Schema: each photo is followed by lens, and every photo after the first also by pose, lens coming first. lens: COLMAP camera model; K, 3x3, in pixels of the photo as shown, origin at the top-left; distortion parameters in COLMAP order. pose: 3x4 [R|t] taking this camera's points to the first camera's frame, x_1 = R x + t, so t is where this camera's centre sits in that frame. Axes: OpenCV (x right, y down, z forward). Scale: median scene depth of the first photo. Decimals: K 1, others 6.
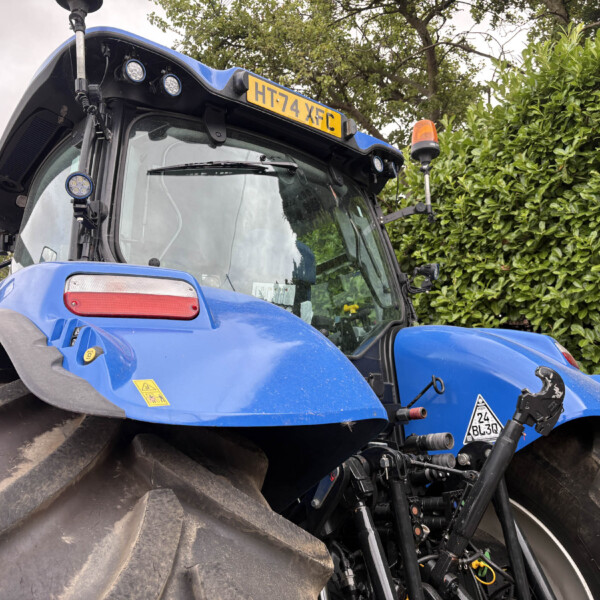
lens RADIAL K [[613.6, 0, 297.2], [0, 613.6, 311.9], [0, 0, 1]] dist [-0.009070, 0.028301]
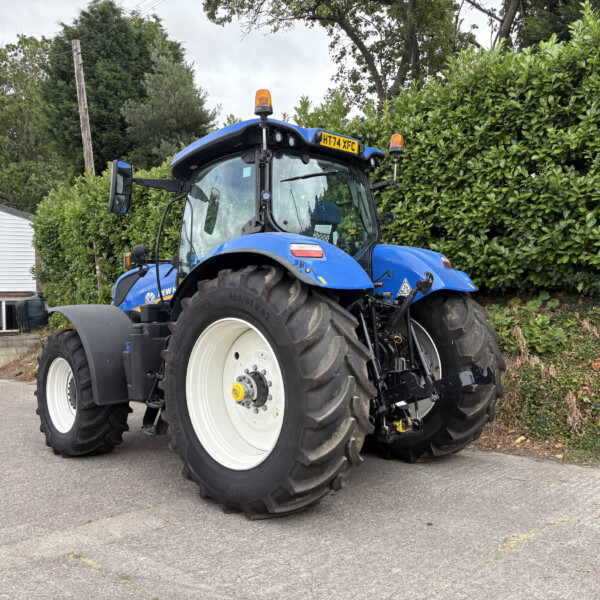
lens RADIAL K [[606.3, 0, 300.0], [0, 606.3, 300.0], [0, 0, 1]] dist [0.109241, -0.177516]
pose [[0.994976, 0.054056, 0.084263, -0.308588], [-0.071574, 0.972594, 0.221221, -0.272227], [-0.069995, -0.226140, 0.971577, -1.291265]]
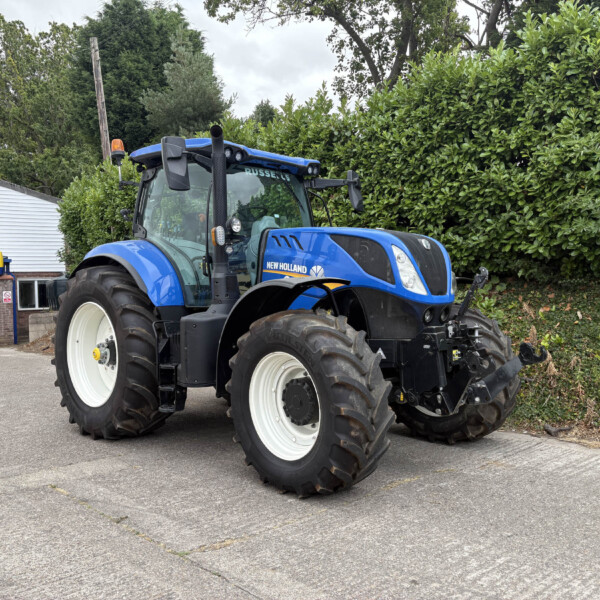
lens RADIAL K [[611.5, 0, 300.0], [0, 611.5, 300.0], [0, 0, 1]] dist [0.107723, -0.221776]
pose [[0.998194, 0.055676, 0.022551, 0.033652], [-0.059626, 0.963894, 0.259526, -0.416705], [-0.007288, -0.260402, 0.965473, -1.690808]]
